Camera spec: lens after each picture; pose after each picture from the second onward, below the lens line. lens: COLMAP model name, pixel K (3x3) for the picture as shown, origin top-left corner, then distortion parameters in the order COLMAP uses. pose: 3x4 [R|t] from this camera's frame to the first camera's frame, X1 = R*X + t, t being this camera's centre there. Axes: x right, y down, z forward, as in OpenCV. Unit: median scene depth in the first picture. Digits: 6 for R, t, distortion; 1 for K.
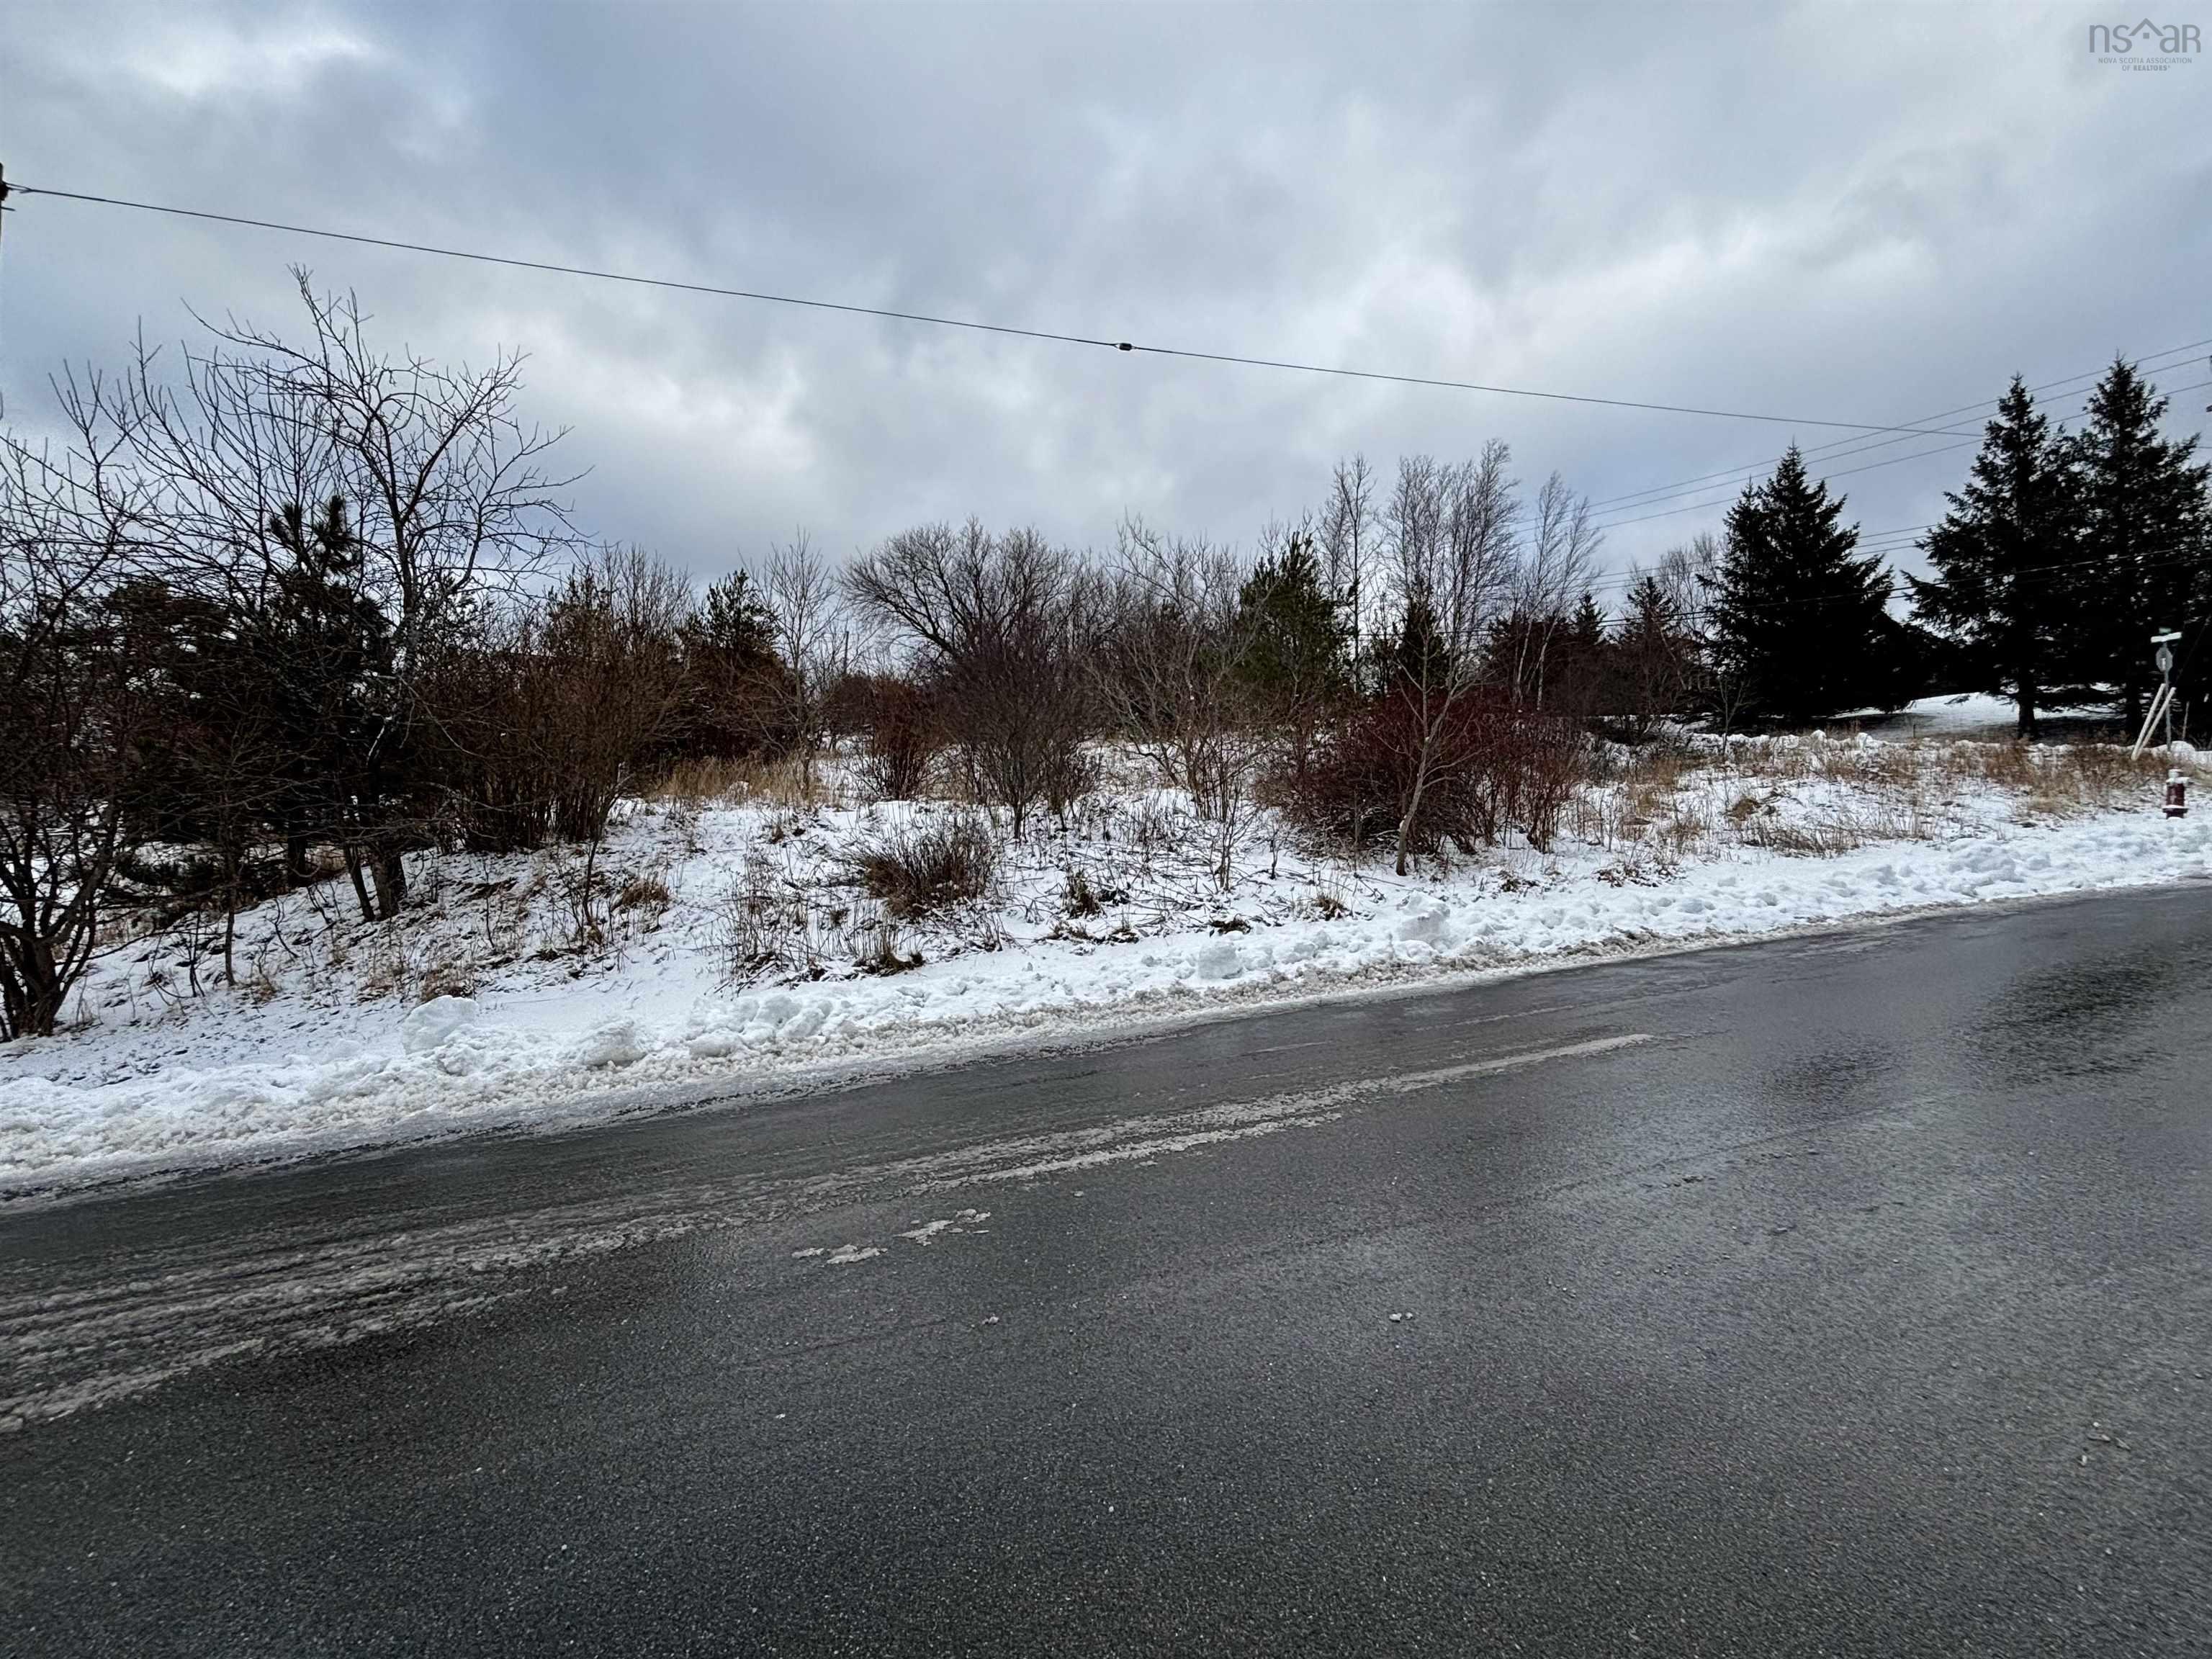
lens RADIAL K [[978.1, 0, 1101.0], [0, 978.1, 825.7], [0, 0, 1]] dist [-0.001173, -0.001313]
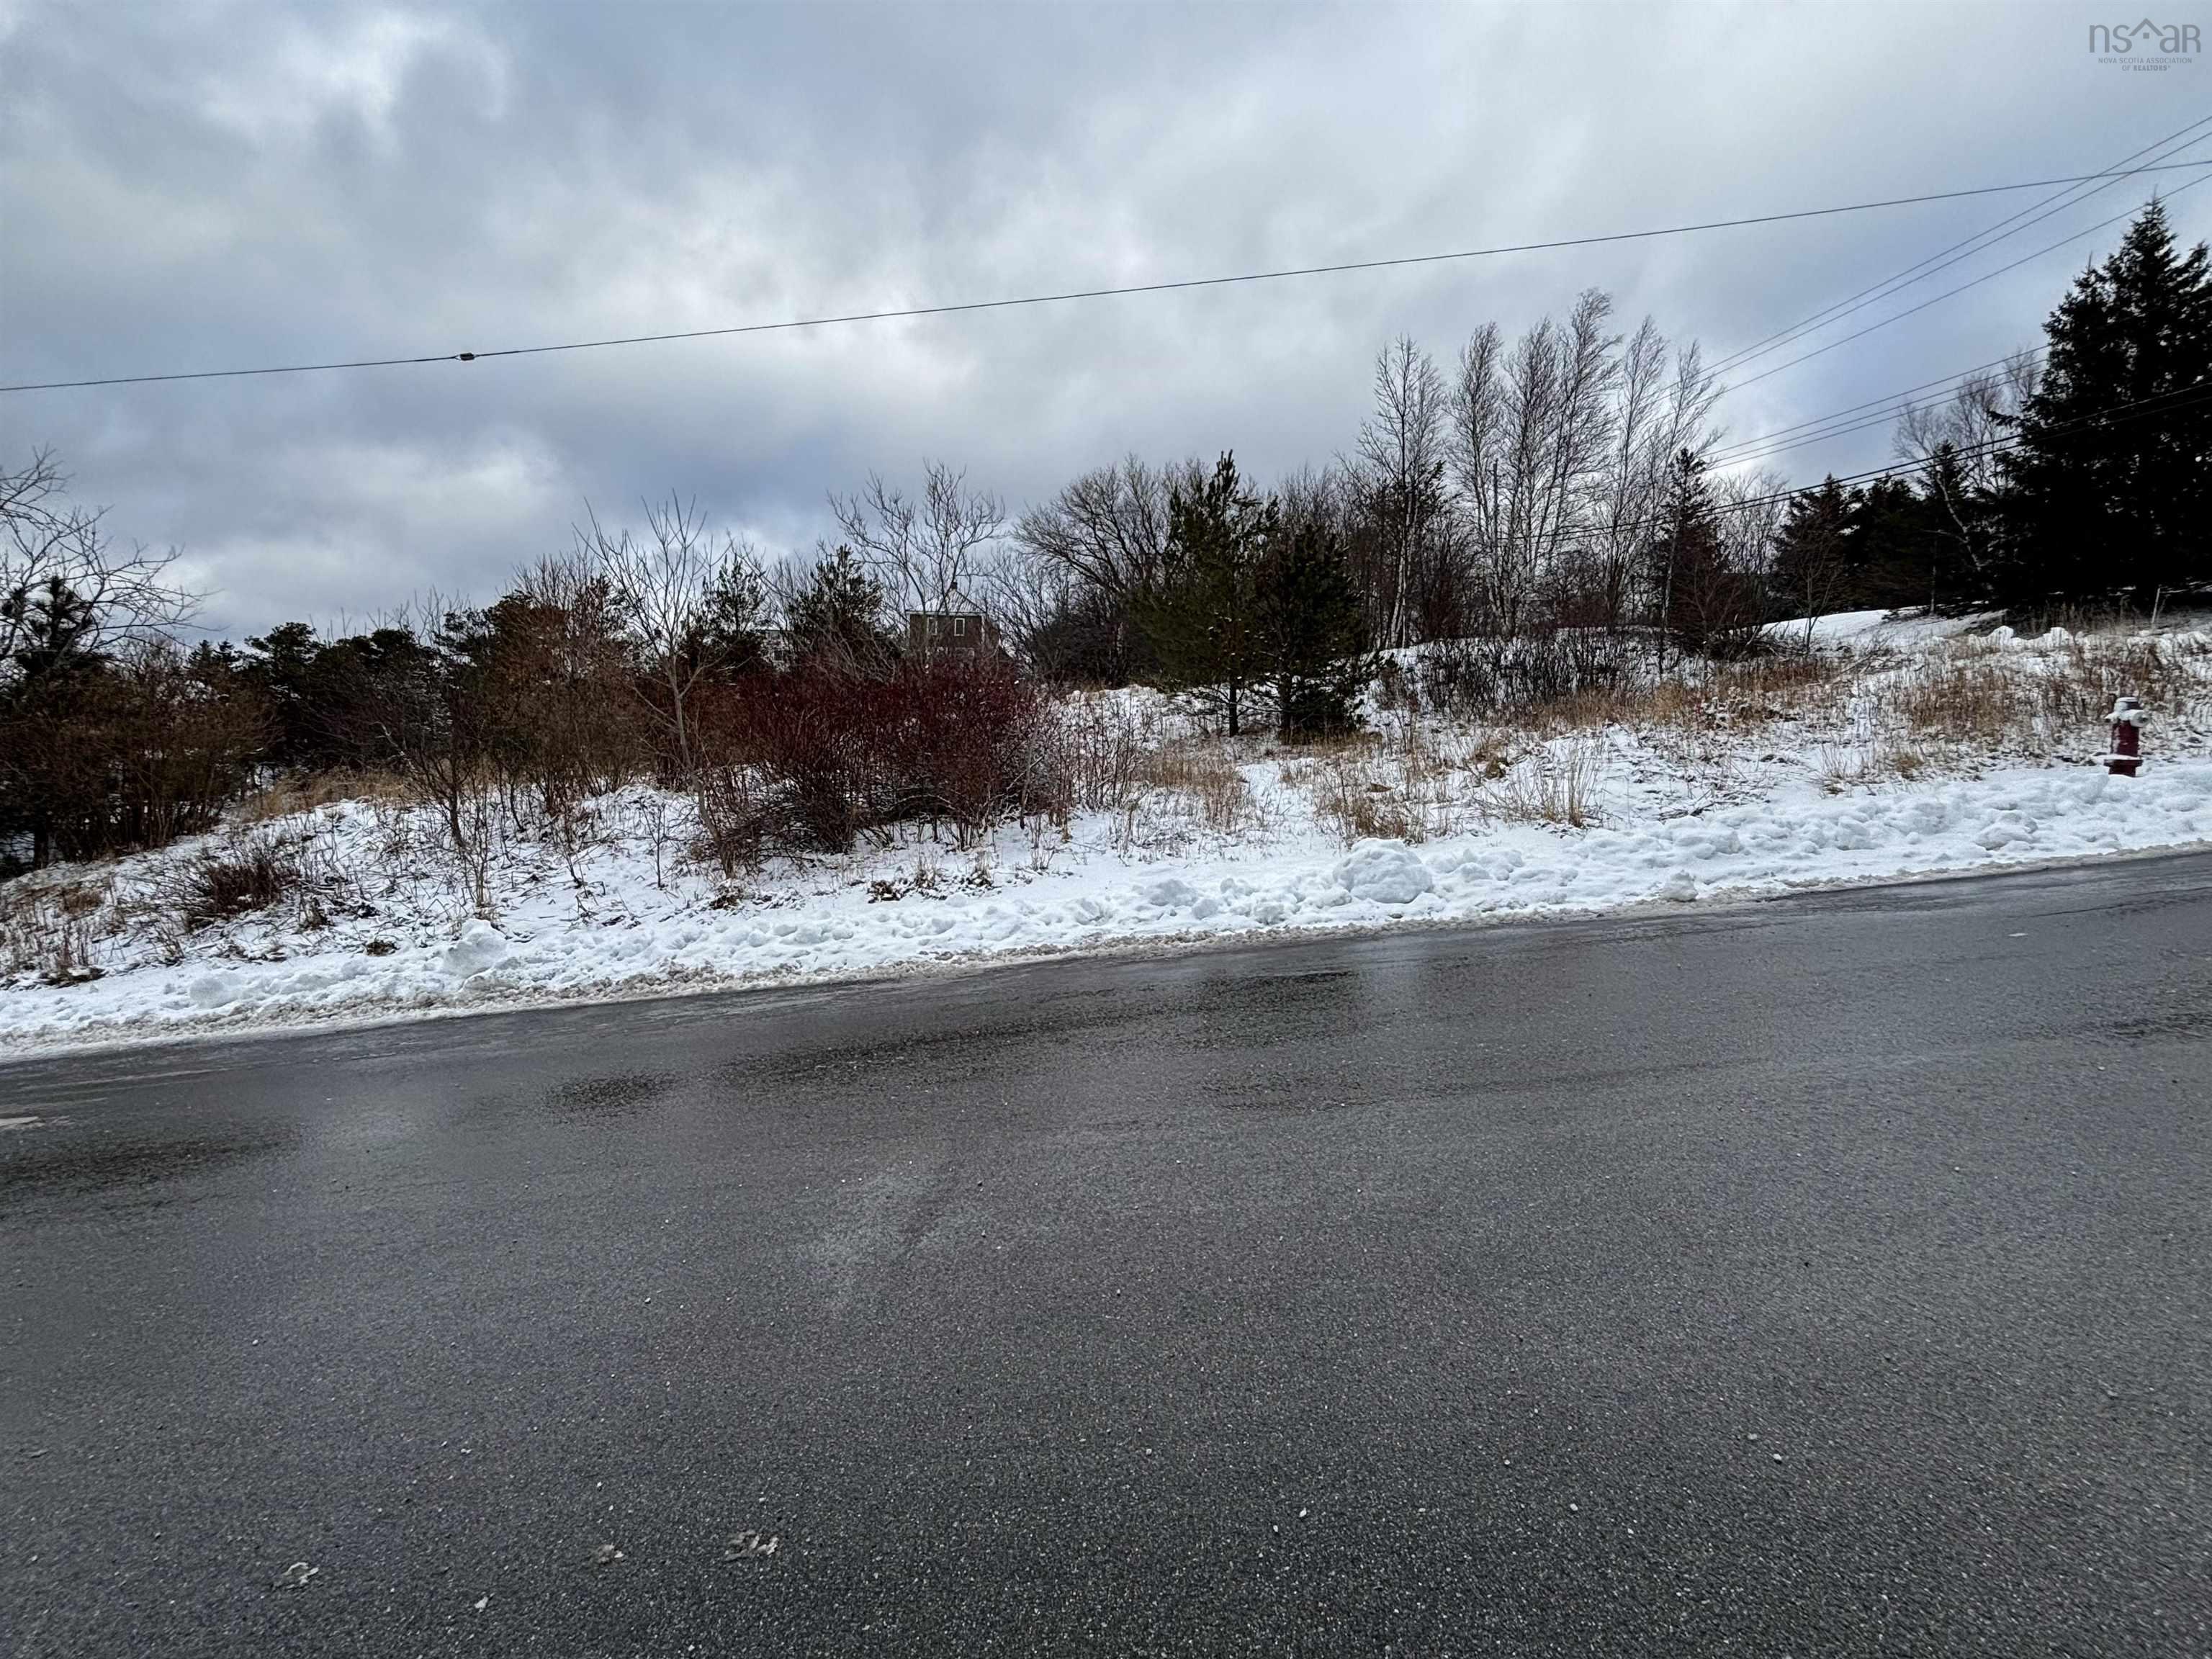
lens RADIAL K [[978.1, 0, 1106.5], [0, 978.1, 832.6], [0, 0, 1]] dist [-0.001173, -0.001313]
pose [[0.940098, -0.006484, -0.340842, 0.695160], [0.032972, 0.996861, 0.071978, -0.038247], [0.339305, -0.078905, 0.937361, 0.173919]]
